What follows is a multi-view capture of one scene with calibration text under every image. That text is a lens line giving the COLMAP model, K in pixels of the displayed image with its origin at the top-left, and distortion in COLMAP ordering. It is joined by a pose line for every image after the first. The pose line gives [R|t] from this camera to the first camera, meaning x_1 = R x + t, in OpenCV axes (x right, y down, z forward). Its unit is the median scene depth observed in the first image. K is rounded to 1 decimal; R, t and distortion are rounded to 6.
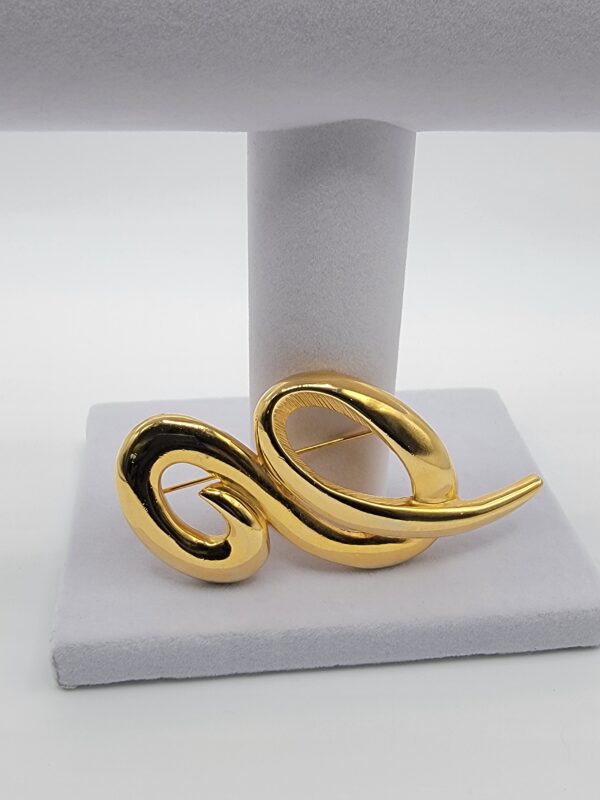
lens RADIAL K [[881.0, 0, 300.4], [0, 881.0, 328.3], [0, 0, 1]] dist [-0.006329, 0.021880]
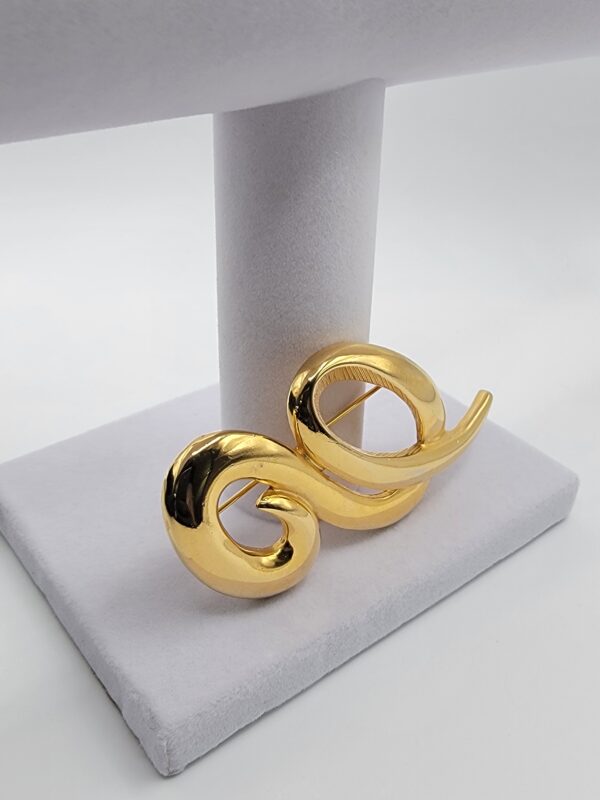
lens RADIAL K [[881.0, 0, 300.4], [0, 881.0, 328.3], [0, 0, 1]] dist [-0.006329, 0.021880]
pose [[0.844358, -0.253135, 0.472210, -0.484414], [0.246651, 0.966054, 0.076831, -0.055416], [-0.475629, 0.051598, 0.878131, 0.164056]]
